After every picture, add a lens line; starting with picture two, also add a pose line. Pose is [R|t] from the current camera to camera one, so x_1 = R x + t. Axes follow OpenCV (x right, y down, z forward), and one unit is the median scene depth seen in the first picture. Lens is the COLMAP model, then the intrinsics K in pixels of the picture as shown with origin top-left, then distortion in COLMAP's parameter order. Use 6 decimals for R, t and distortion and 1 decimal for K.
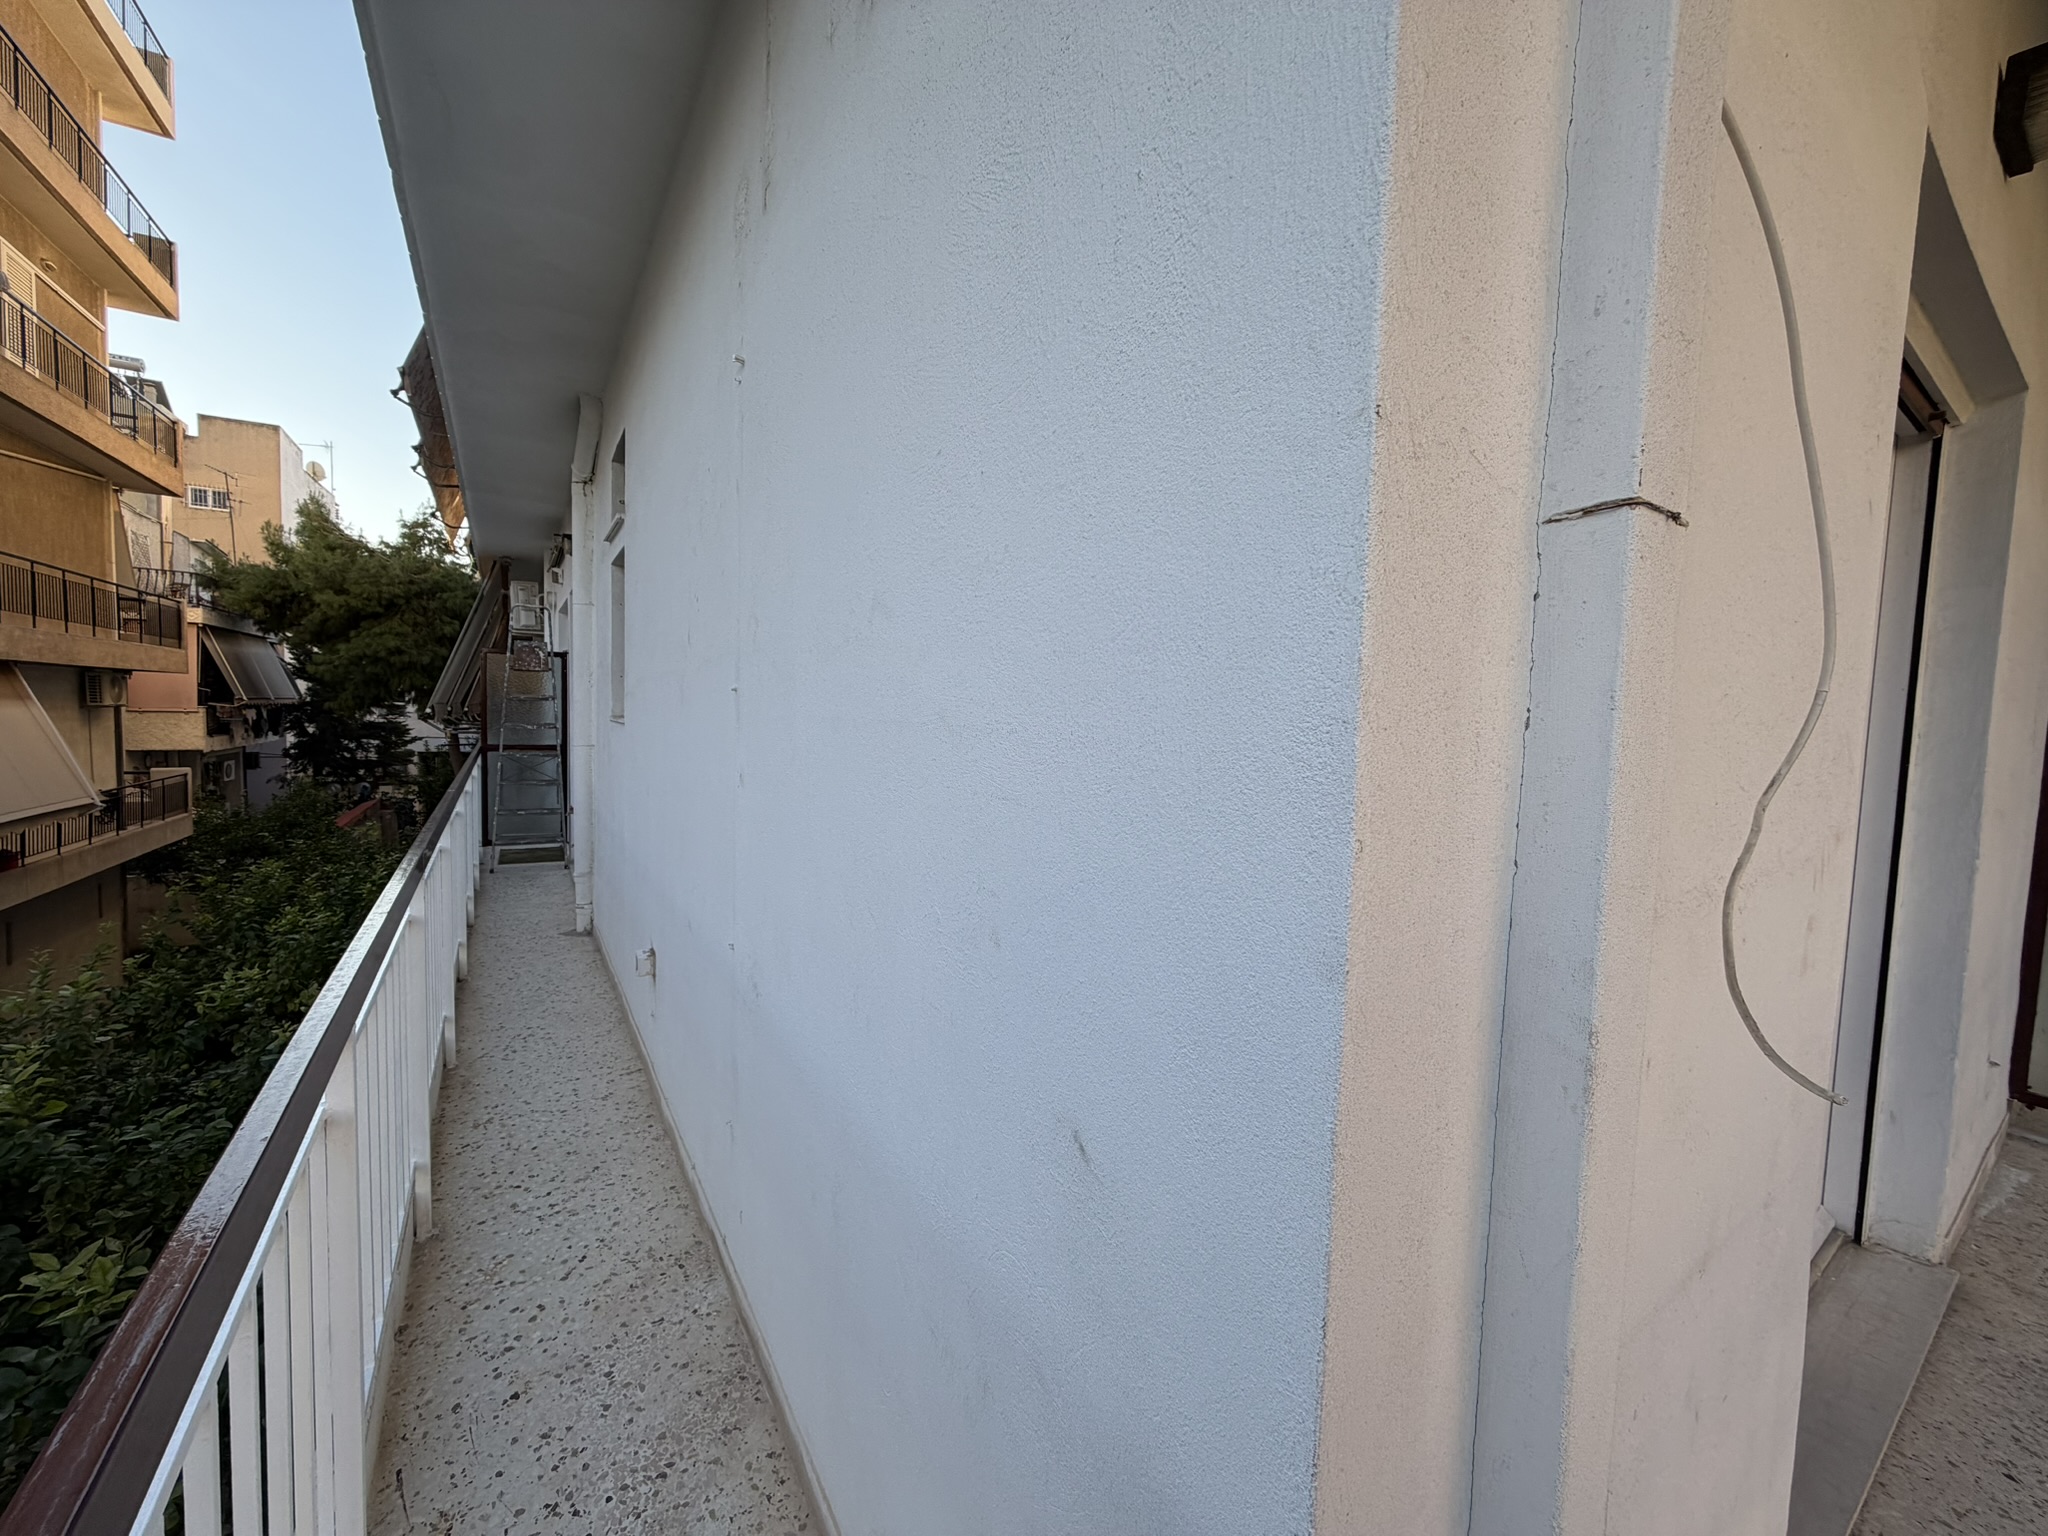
lens RADIAL K [[811.5, 0, 1018.2], [0, 811.5, 767.6], [0, 0, 1]] dist [-0.001894, 0.000349]
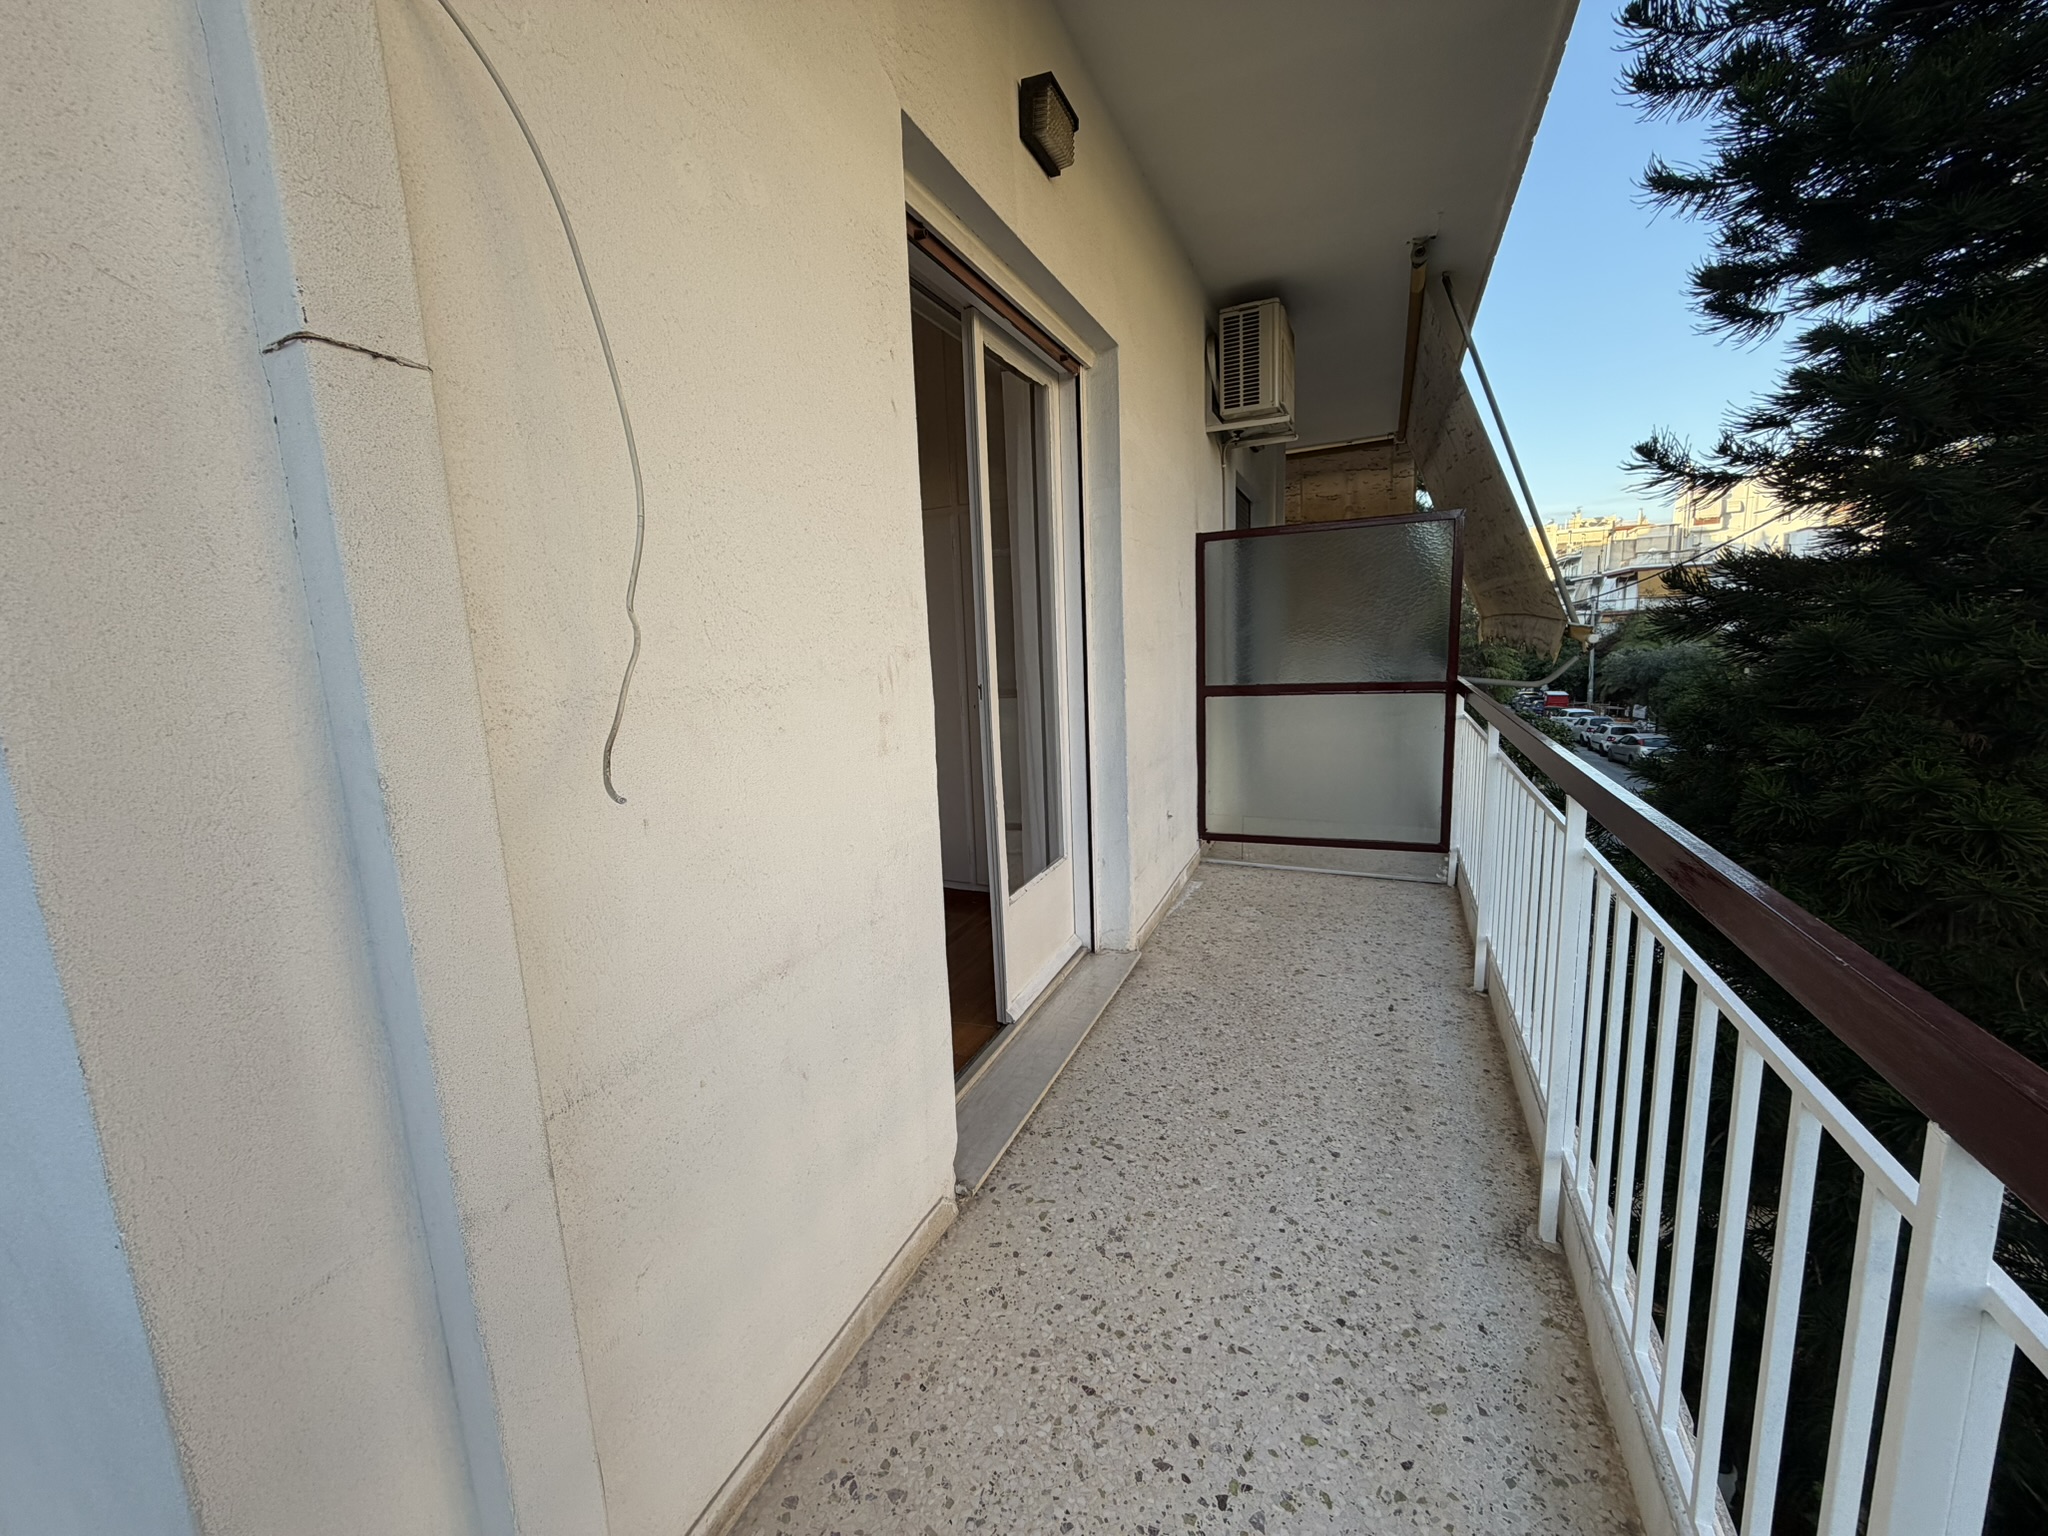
lens RADIAL K [[811.5, 0, 1018.2], [0, 811.5, 767.6], [0, 0, 1]] dist [-0.001894, 0.000349]
pose [[0.846382, -0.152868, 0.510166, 0.258721], [0.102600, 0.986778, 0.125465, 0.072014], [-0.522600, -0.053848, 0.850876, -0.167685]]
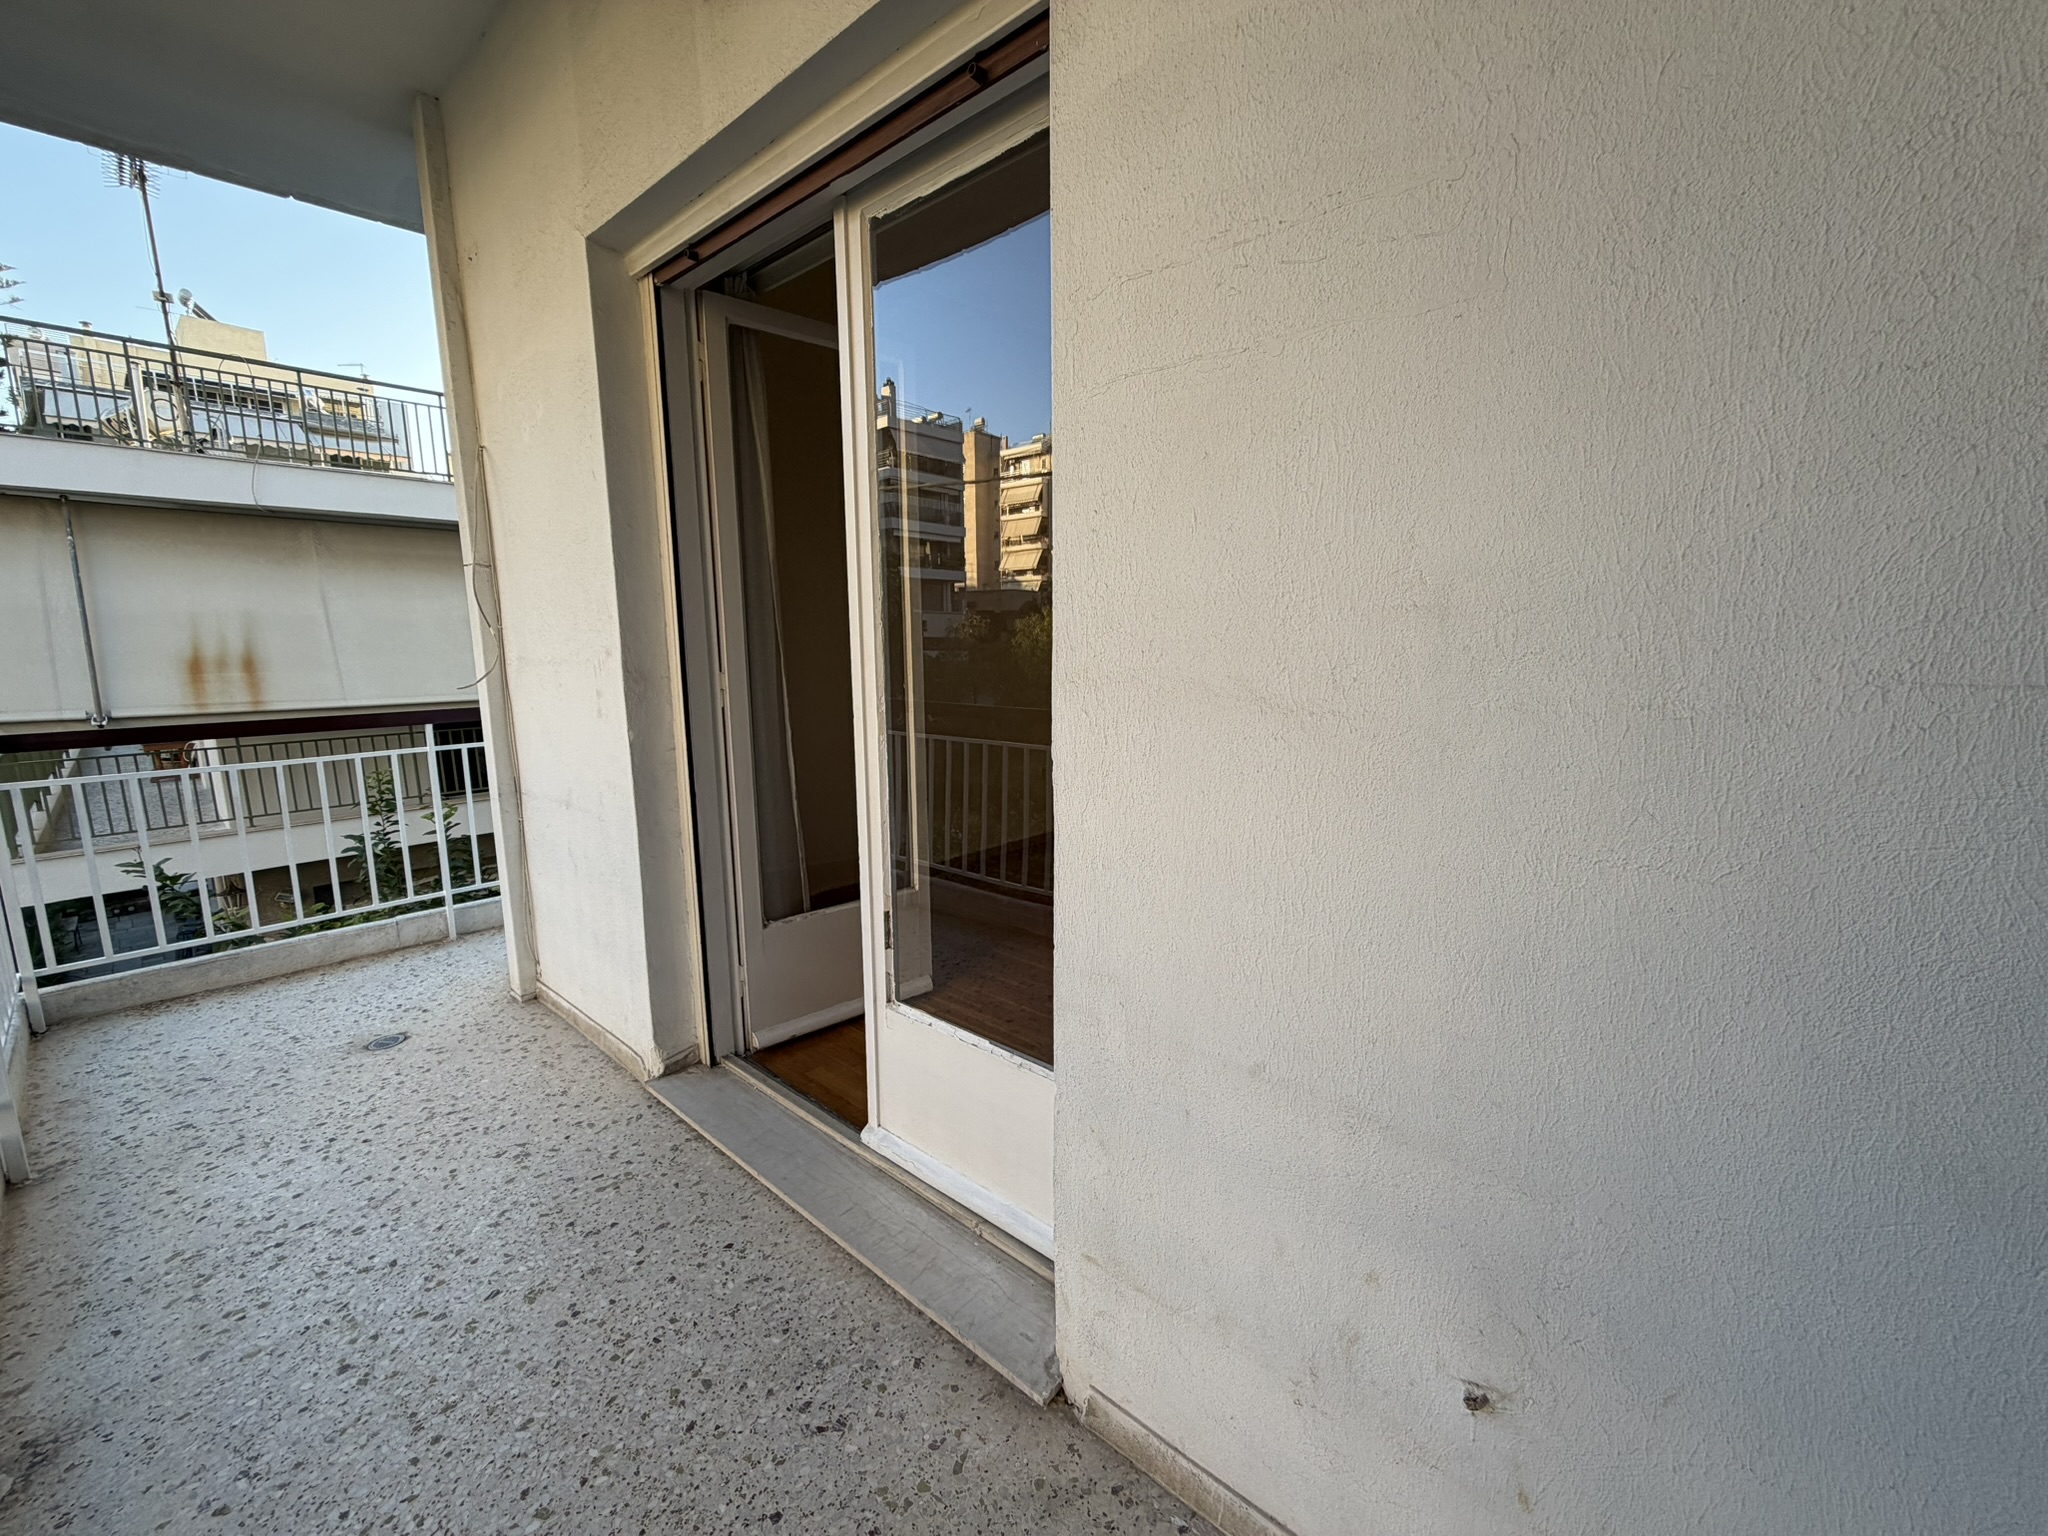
lens RADIAL K [[811.5, 0, 1018.2], [0, 811.5, 767.6], [0, 0, 1]] dist [-0.001894, 0.000349]
pose [[0.238591, 0.118474, -0.963866, 1.834543], [-0.046603, 0.992784, 0.110493, 0.059101], [0.970001, 0.018557, 0.242391, 0.870106]]
